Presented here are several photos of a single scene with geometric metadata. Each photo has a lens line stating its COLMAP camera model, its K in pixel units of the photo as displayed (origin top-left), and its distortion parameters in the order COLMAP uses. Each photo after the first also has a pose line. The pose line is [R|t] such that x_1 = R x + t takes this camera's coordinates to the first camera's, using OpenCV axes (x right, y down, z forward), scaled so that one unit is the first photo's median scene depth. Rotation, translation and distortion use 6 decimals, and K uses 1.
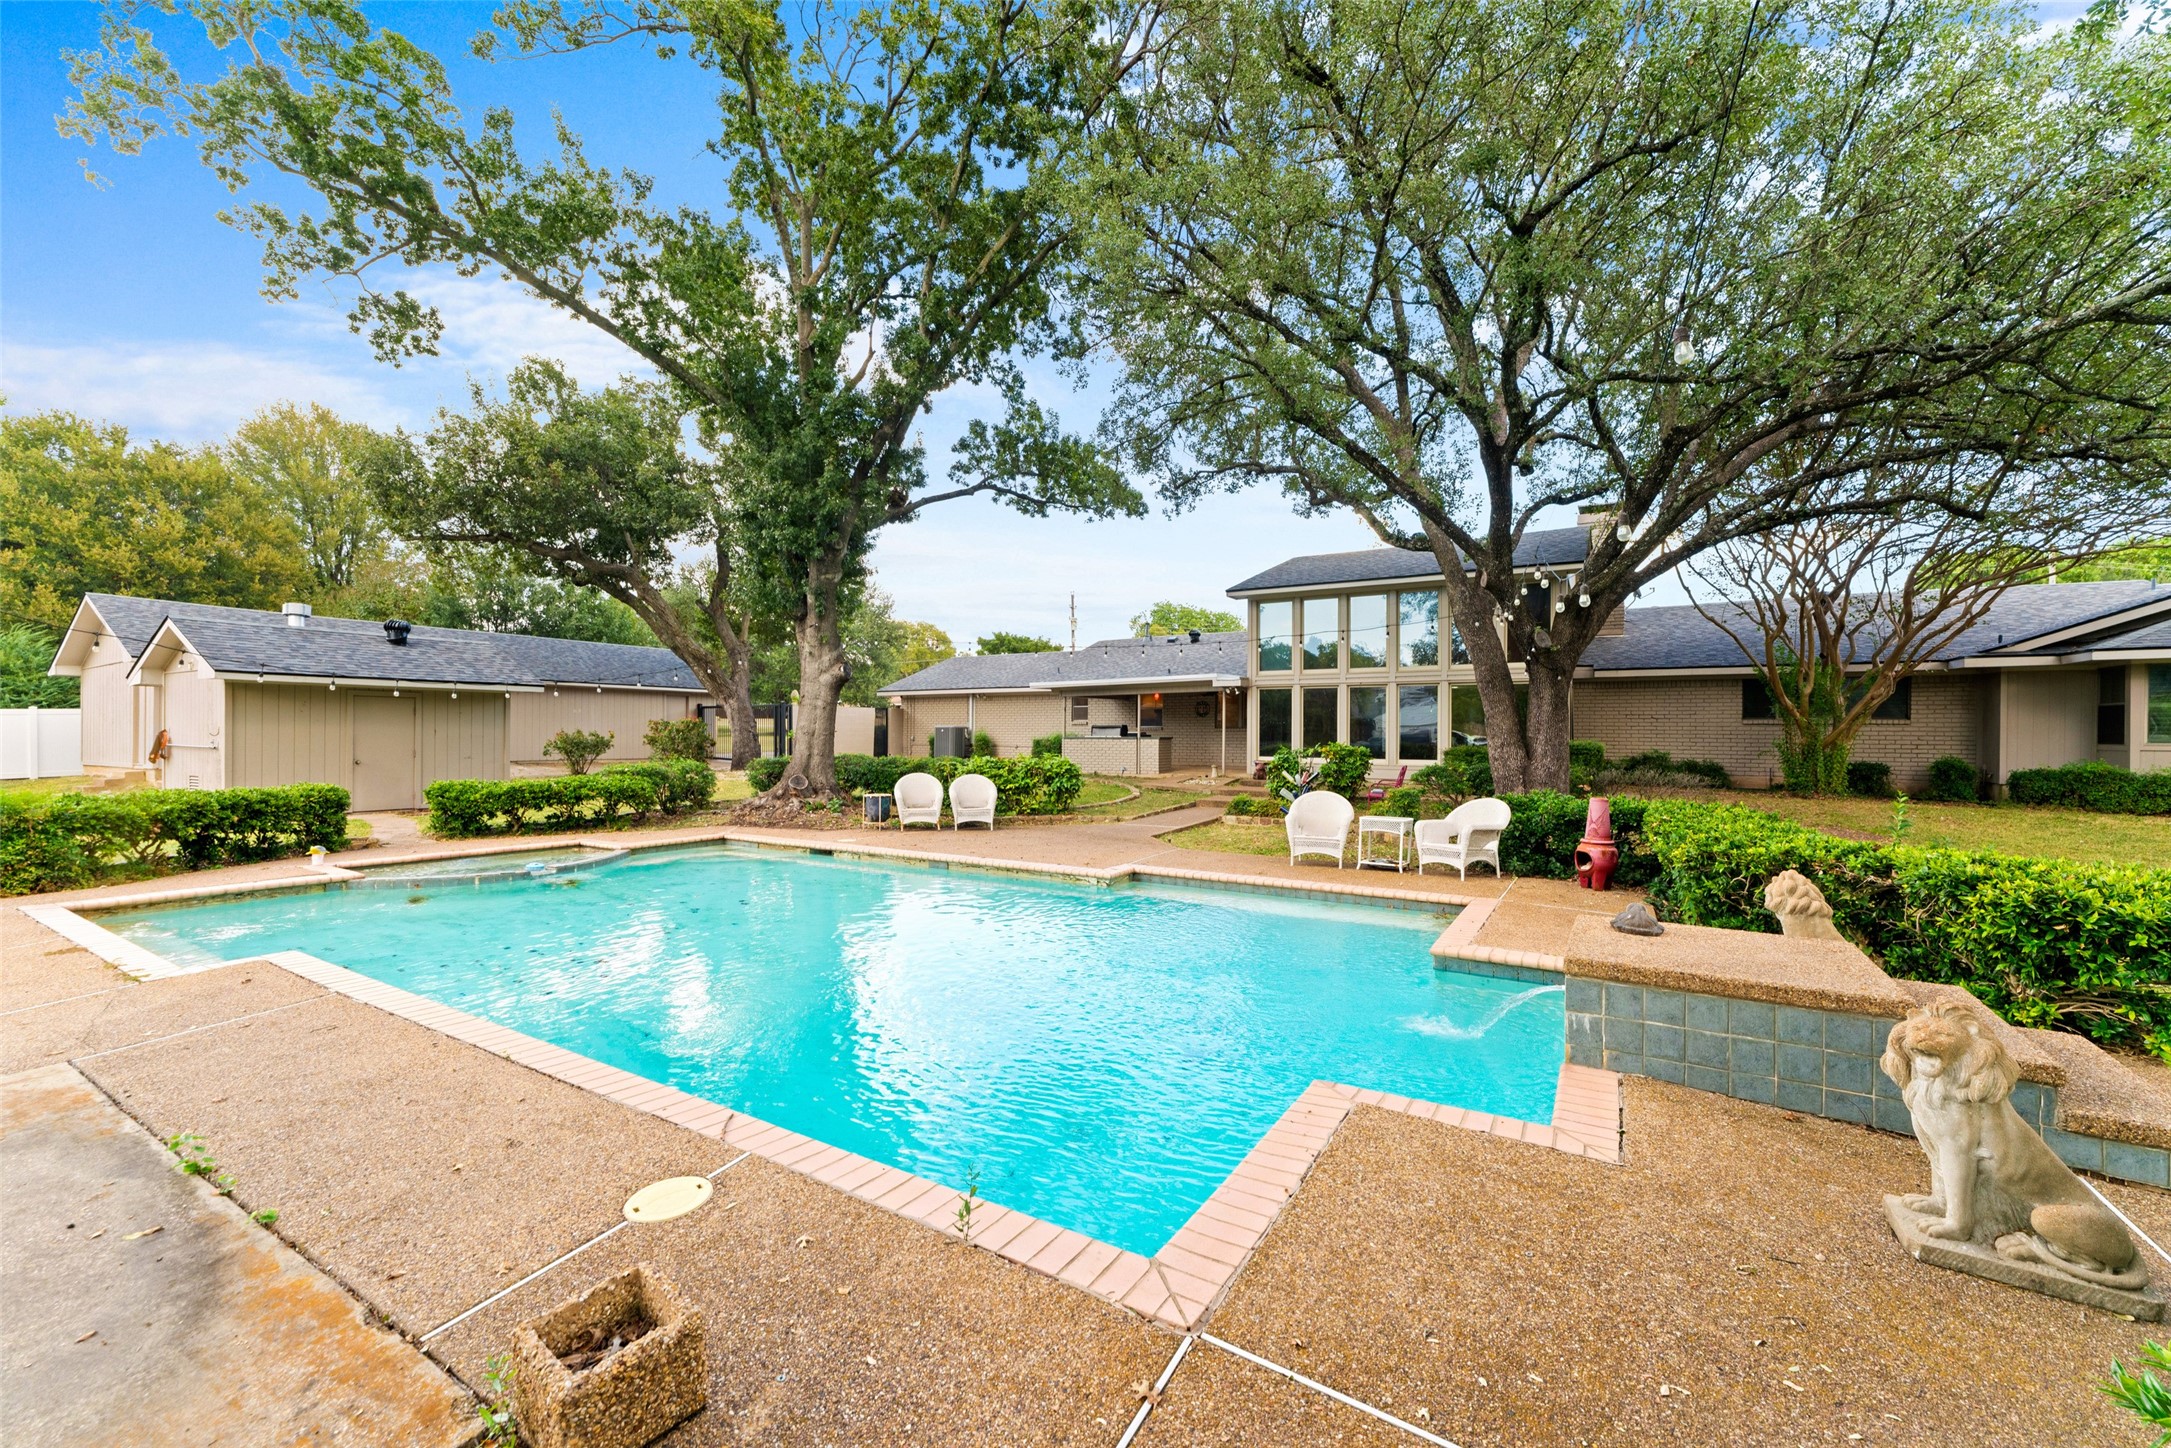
lens RADIAL K [[880.3, 0, 1082.8], [0, 880.3, 731.3], [0, 0, 1]] dist [-0.000375, -0.000046]
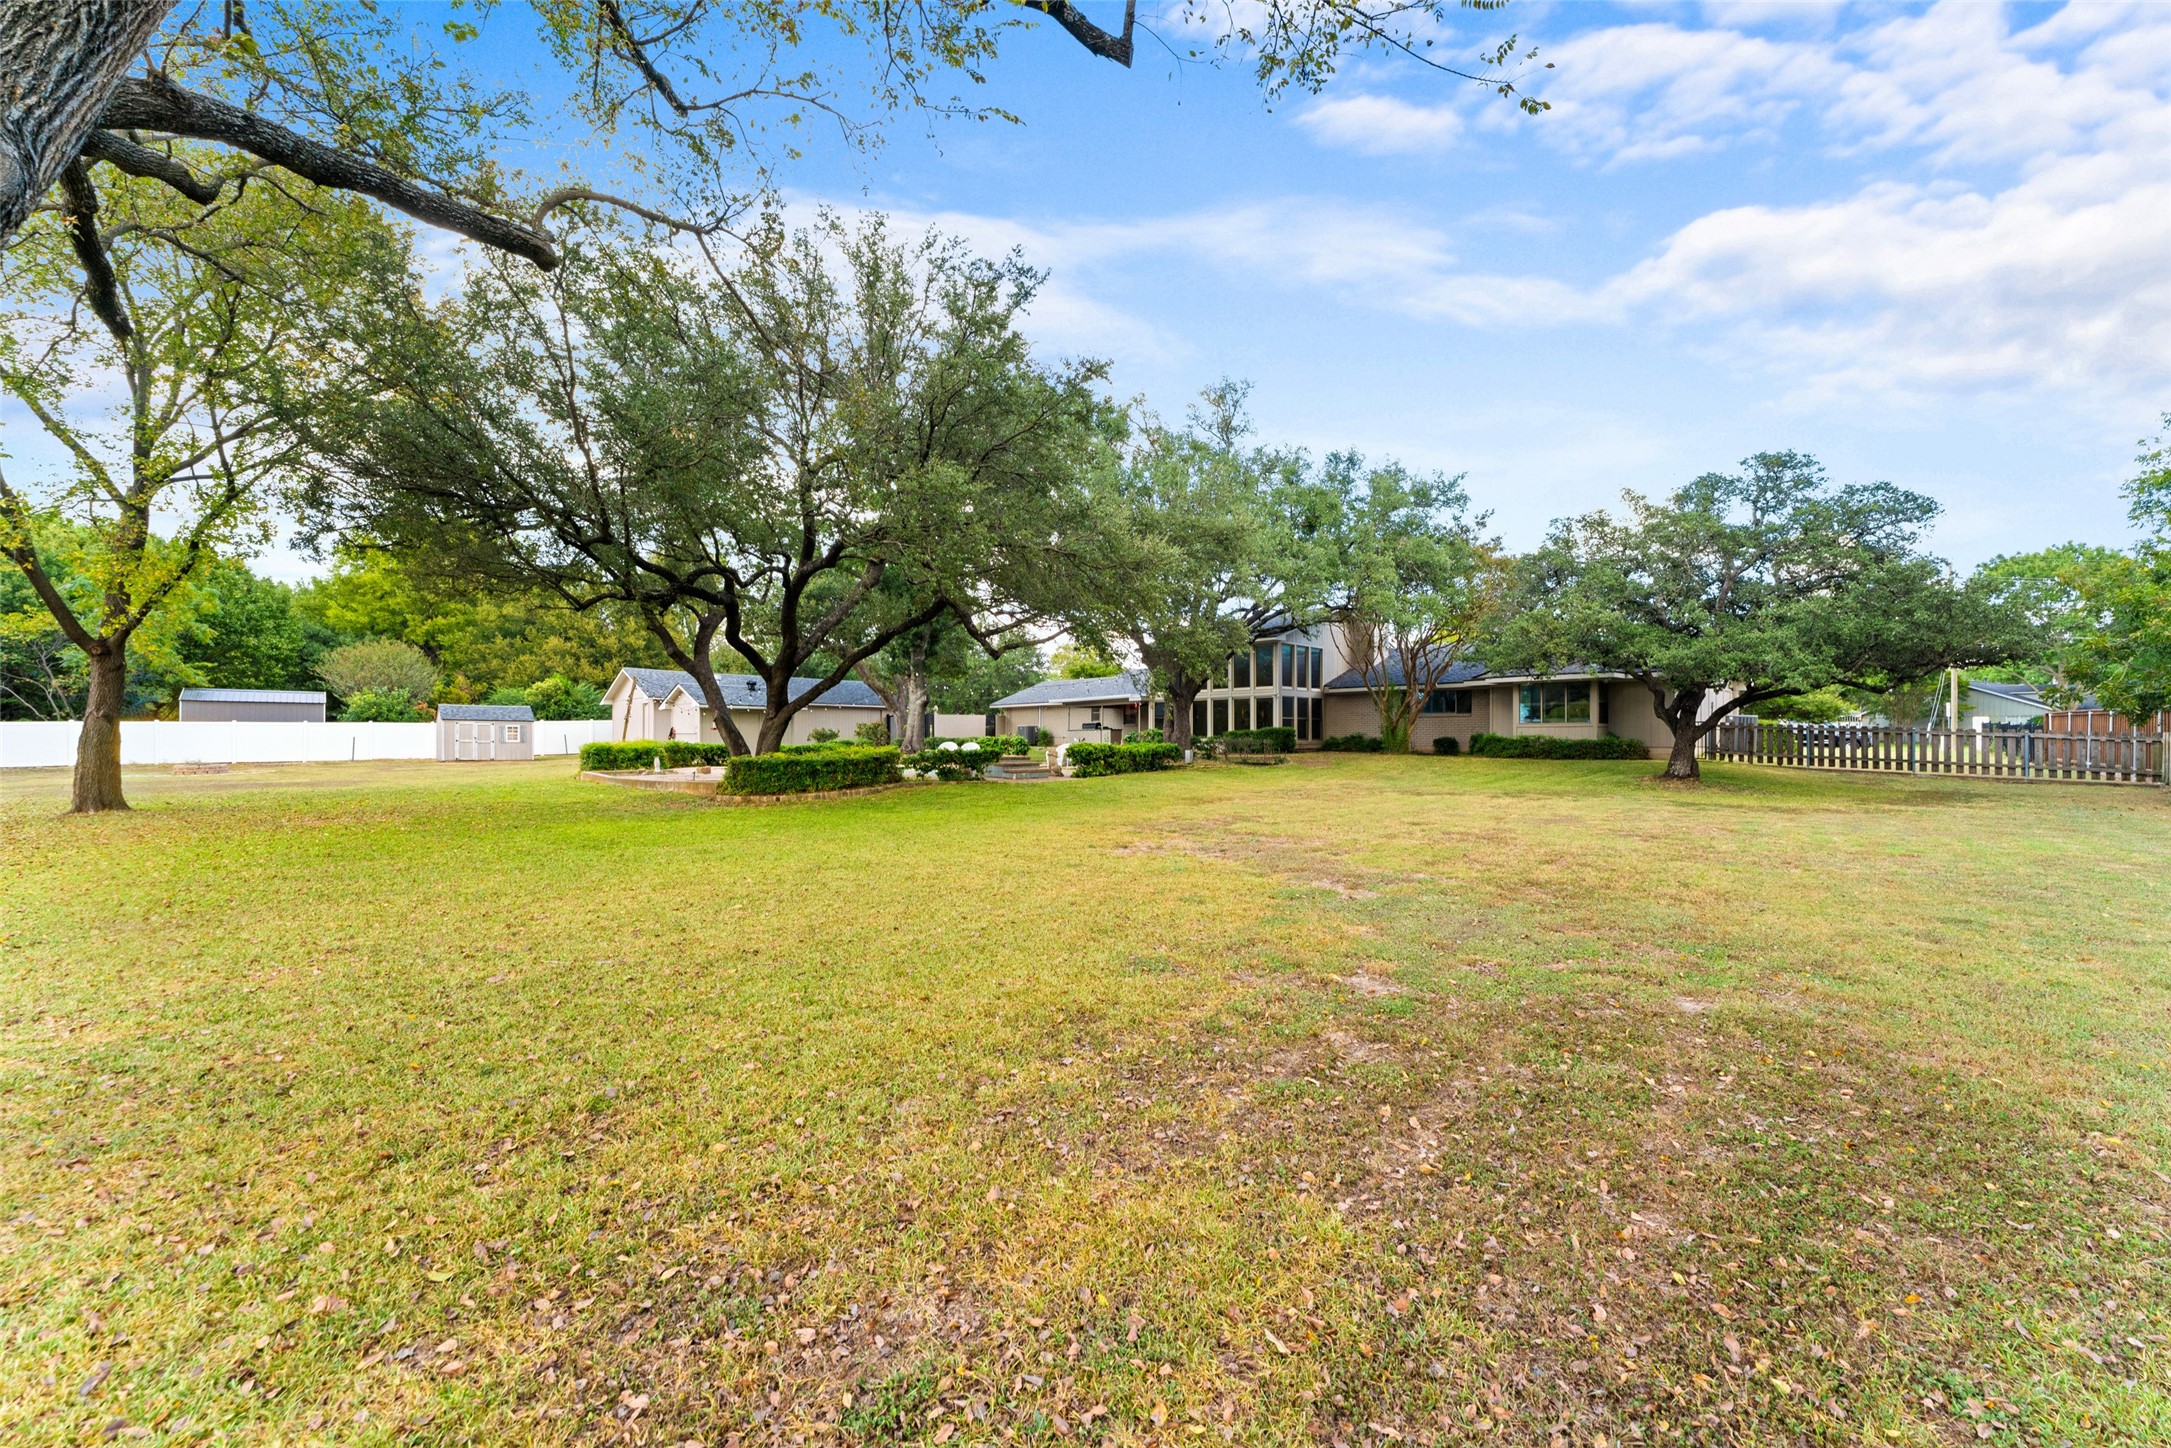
lens RADIAL K [[880.3, 0, 1092.8], [0, 880.3, 730.3], [0, 0, 1]] dist [-0.000375, -0.000046]
pose [[0.972845, -0.009028, -0.231280, 0.453037], [0.007204, 0.999936, -0.008728, 0.024627], [0.231344, 0.006825, 0.972848, -0.749201]]
